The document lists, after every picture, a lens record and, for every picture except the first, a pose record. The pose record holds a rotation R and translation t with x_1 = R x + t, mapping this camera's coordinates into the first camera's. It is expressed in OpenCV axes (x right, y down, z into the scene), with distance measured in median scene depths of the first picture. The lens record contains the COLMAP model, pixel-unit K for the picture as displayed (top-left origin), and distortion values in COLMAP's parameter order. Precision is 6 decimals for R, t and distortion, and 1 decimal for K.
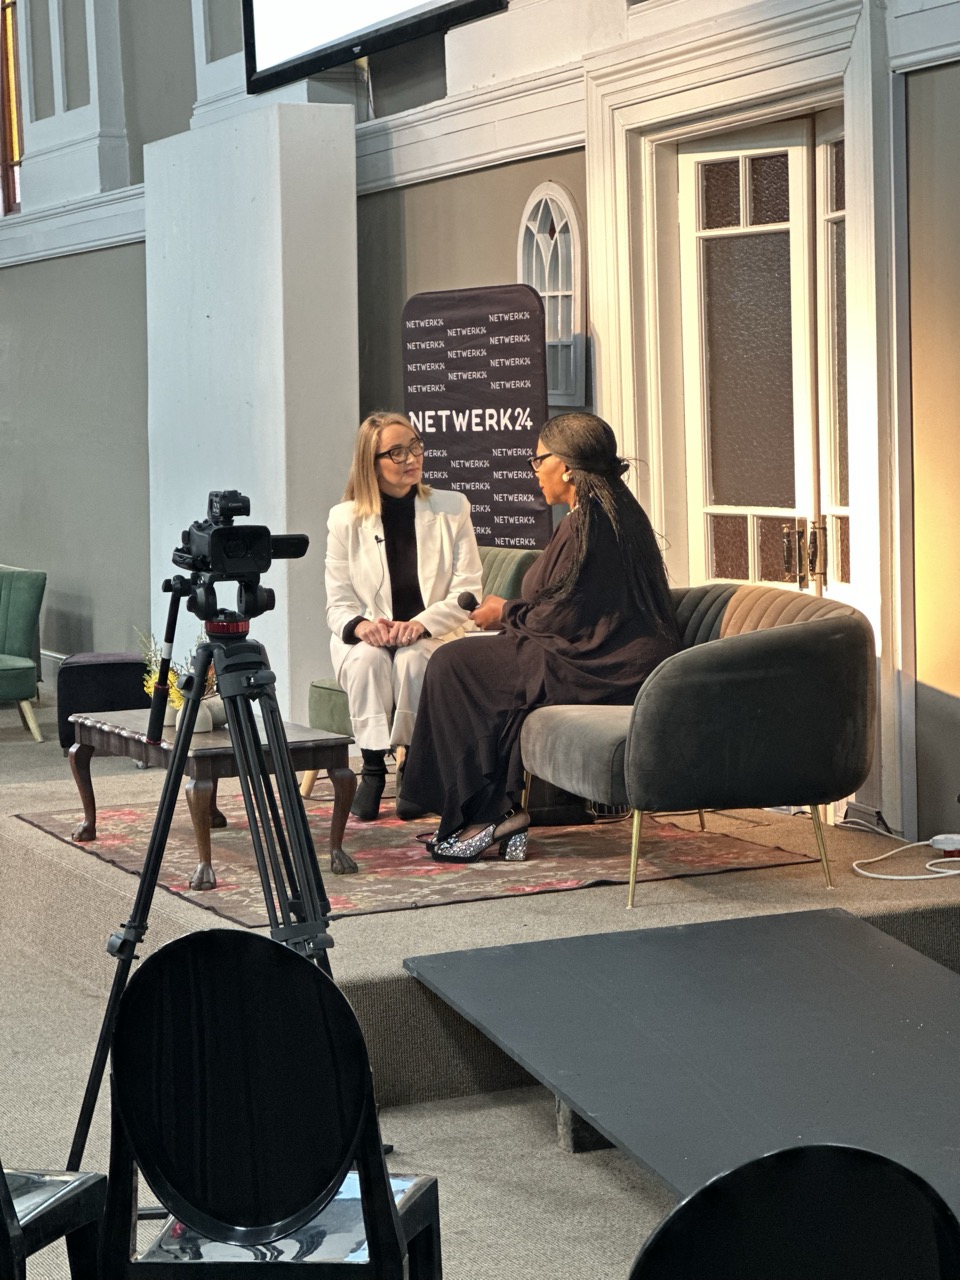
lens RADIAL K [[2782.4, 0, 483.1], [0, 2782.4, 643.3], [0, 0, 1]] dist [0.084132, 0.000000]
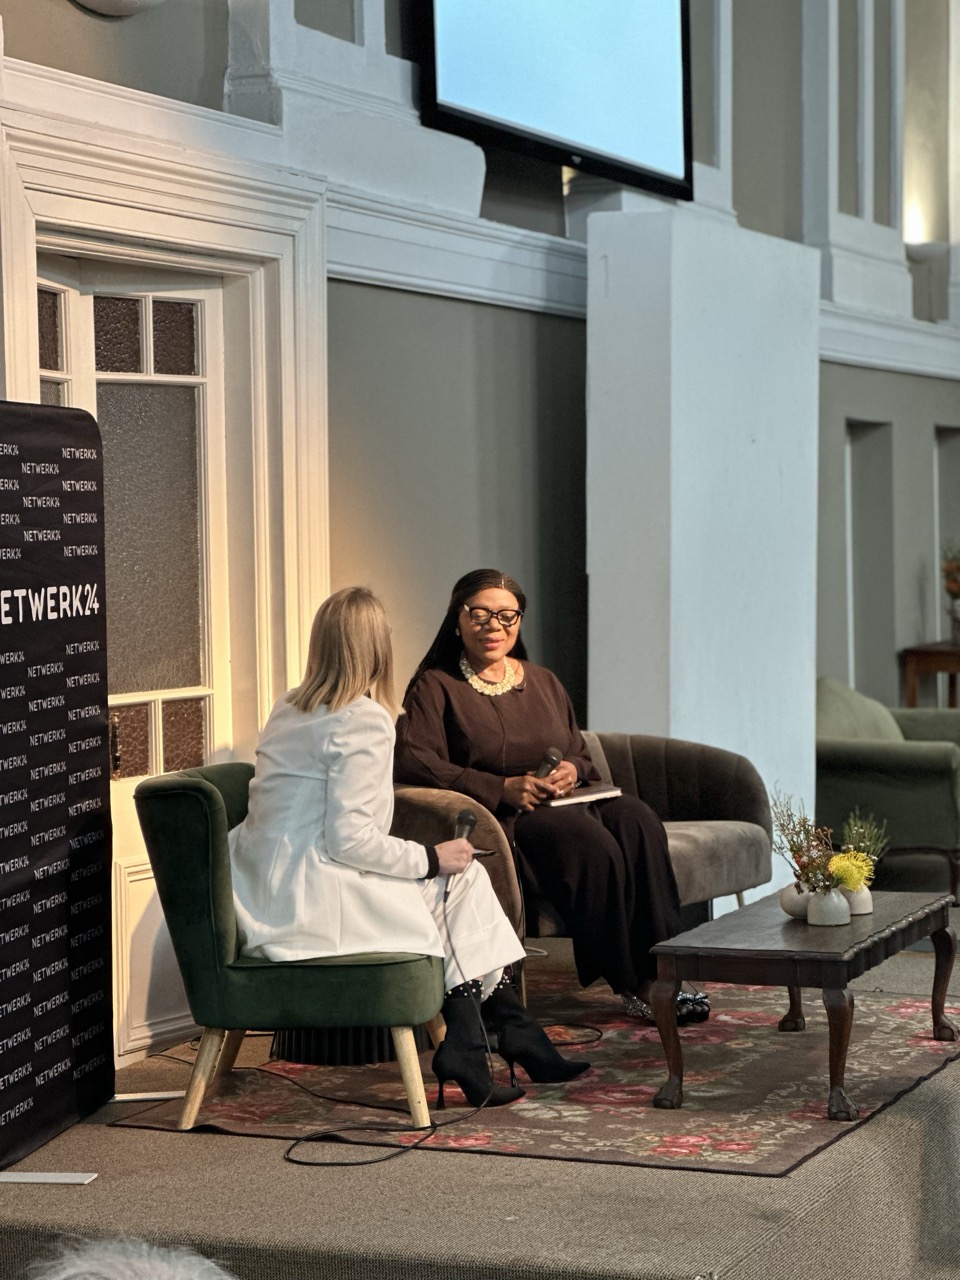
lens RADIAL K [[2782.4, 0, 478.6], [0, 2782.4, 632.9], [0, 0, 1]] dist [0.084132, 0.000000]
pose [[-0.679646, 0.010875, 0.733459, -0.560601], [0.095619, 0.992672, 0.073885, -0.112736], [-0.727281, 0.120349, -0.675706, 1.379795]]
